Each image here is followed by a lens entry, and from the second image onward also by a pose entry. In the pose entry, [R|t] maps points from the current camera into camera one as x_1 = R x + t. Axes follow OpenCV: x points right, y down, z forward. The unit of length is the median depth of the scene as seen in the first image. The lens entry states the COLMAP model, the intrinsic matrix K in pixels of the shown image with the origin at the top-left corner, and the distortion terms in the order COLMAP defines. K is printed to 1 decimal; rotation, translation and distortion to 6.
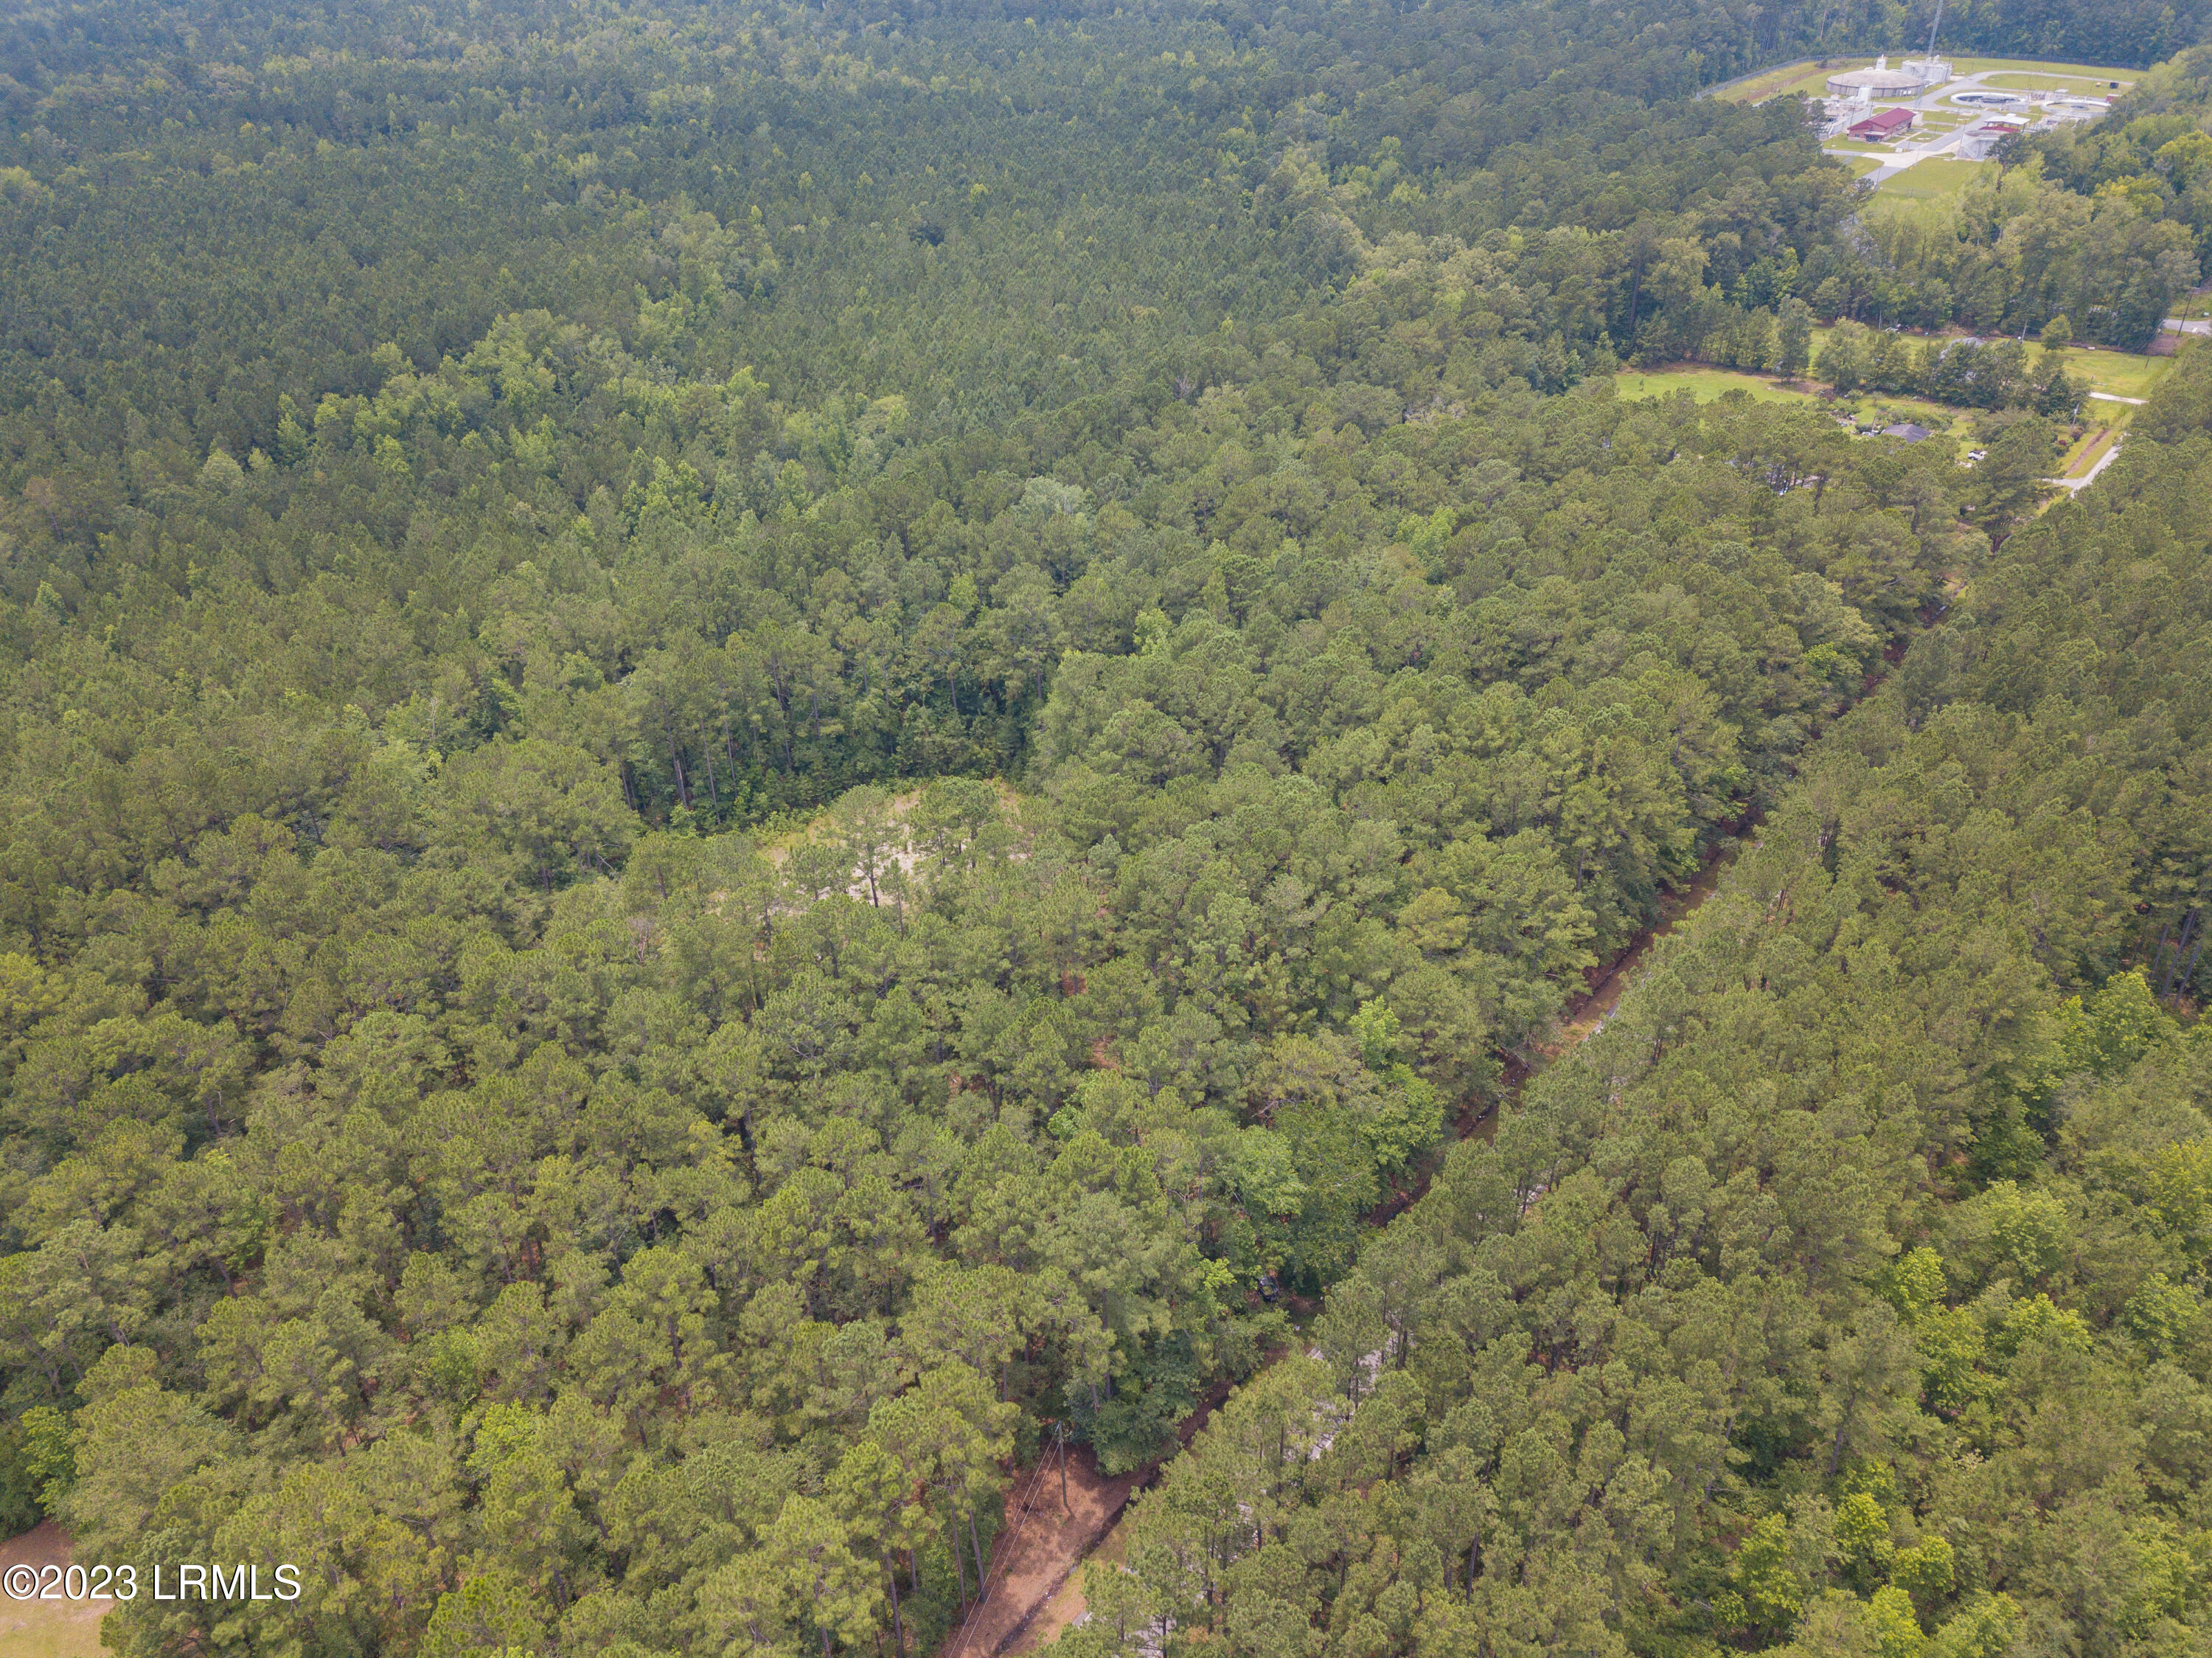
lens RADIAL K [[1692.5, 0, 1099.8], [0, 1692.5, 833.5], [0, 0, 1]] dist [0.022824, 0.008964]
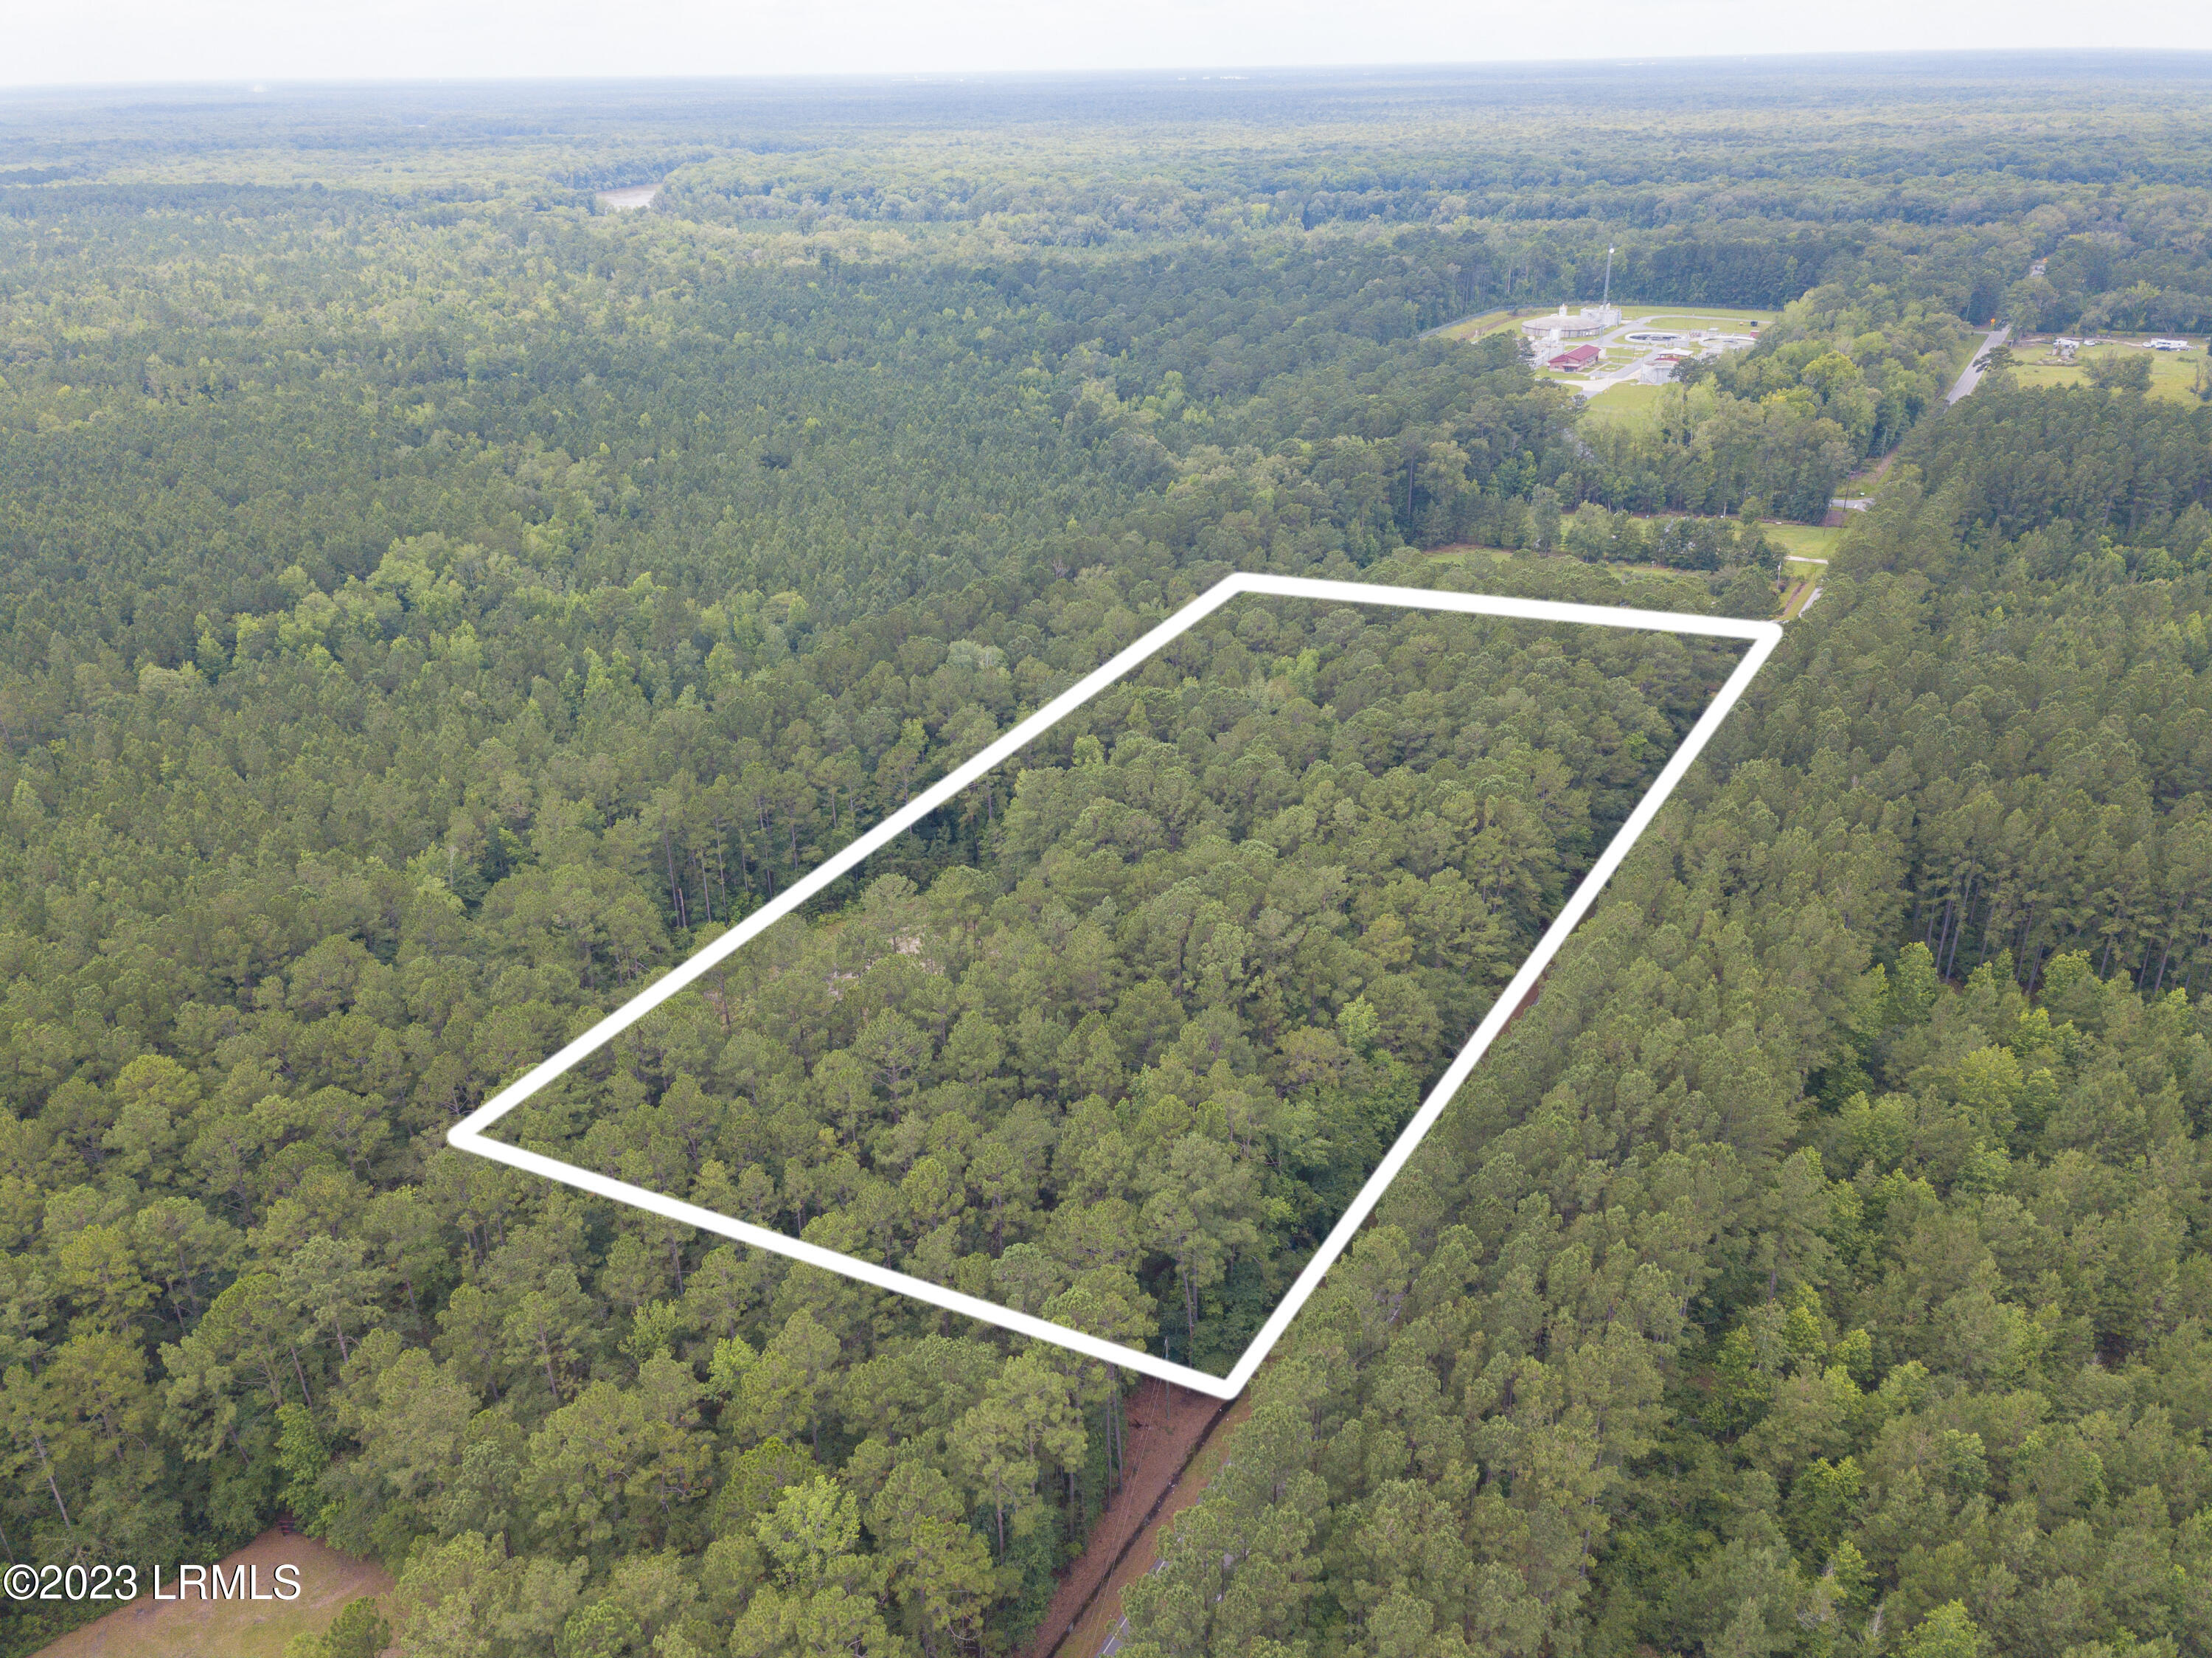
lens RADIAL K [[1692.5, 0, 1099.3], [0, 1692.5, 832.6], [0, 0, 1]] dist [0.022824, 0.008964]
pose [[0.987990, -0.060560, 0.142159, -0.151843], [0.079453, 0.988163, -0.131230, 0.101589], [-0.132529, 0.140949, 0.981106, -0.154937]]
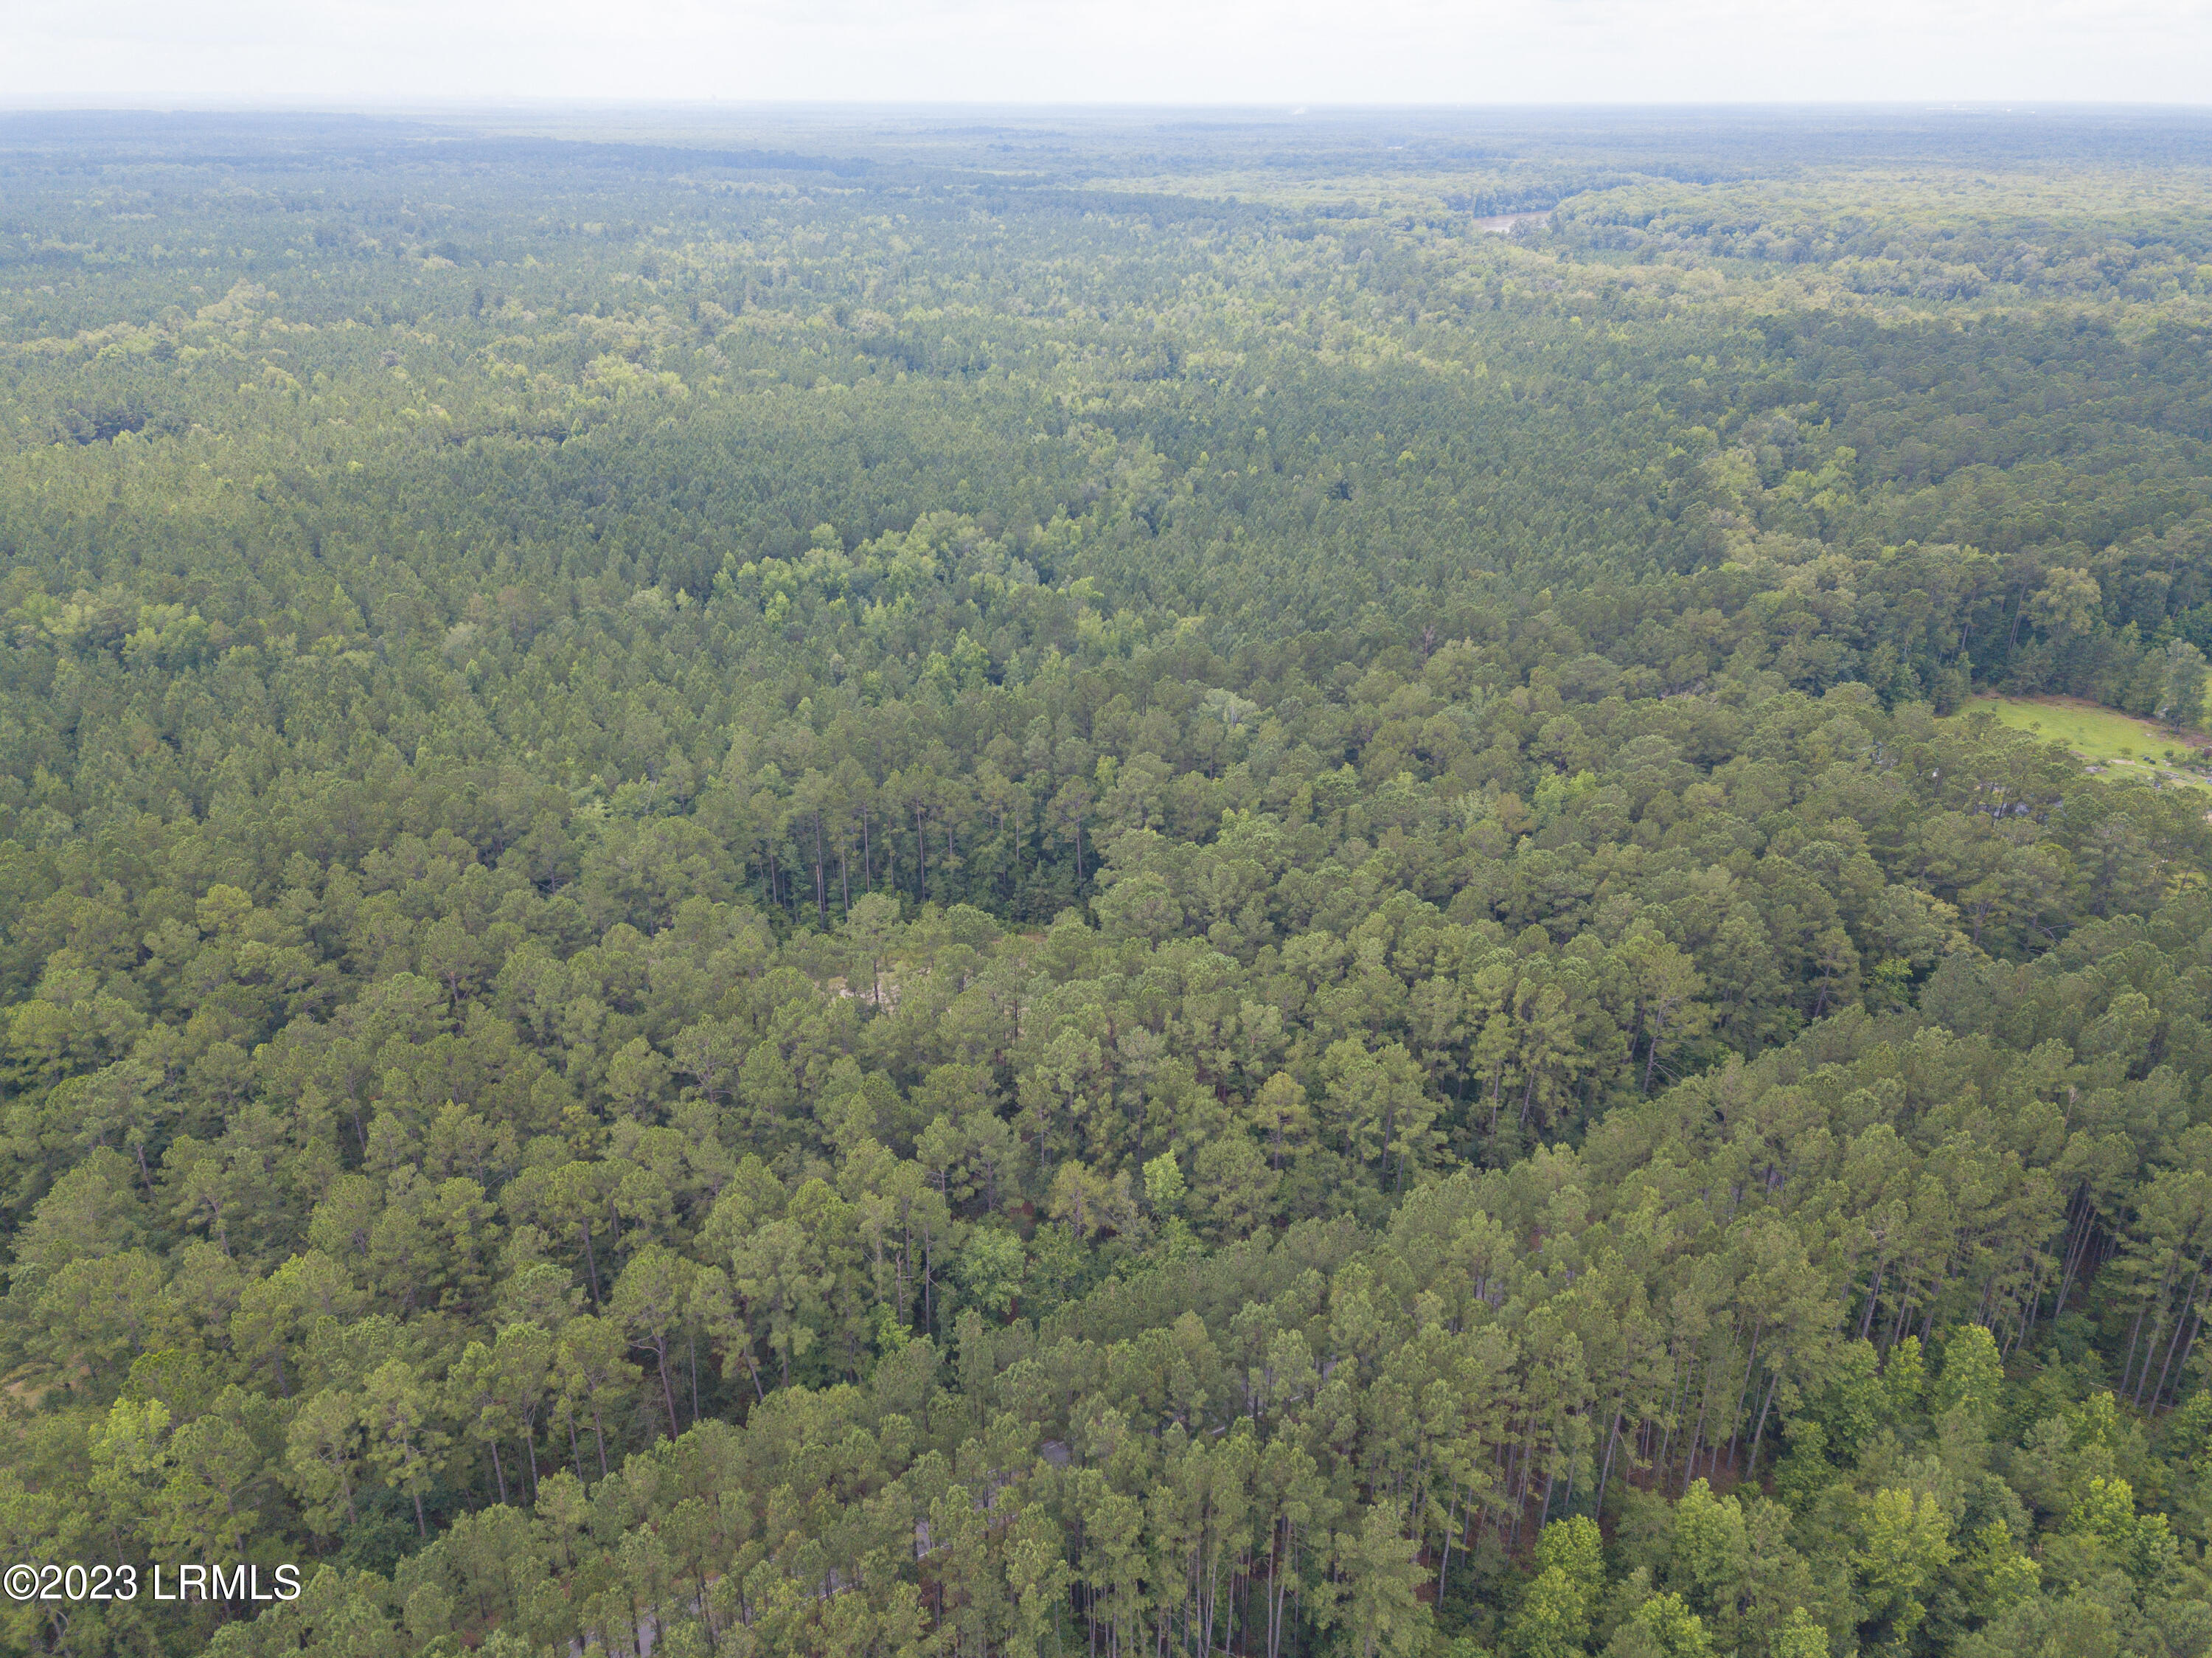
lens RADIAL K [[1692.5, 0, 1095.7], [0, 1692.5, 819.3], [0, 0, 1]] dist [0.022824, 0.008964]
pose [[0.927299, 0.167141, -0.334935, 0.361834], [-0.216634, 0.969331, -0.116049, 0.022991], [0.305266, 0.180170, 0.935068, -0.046464]]
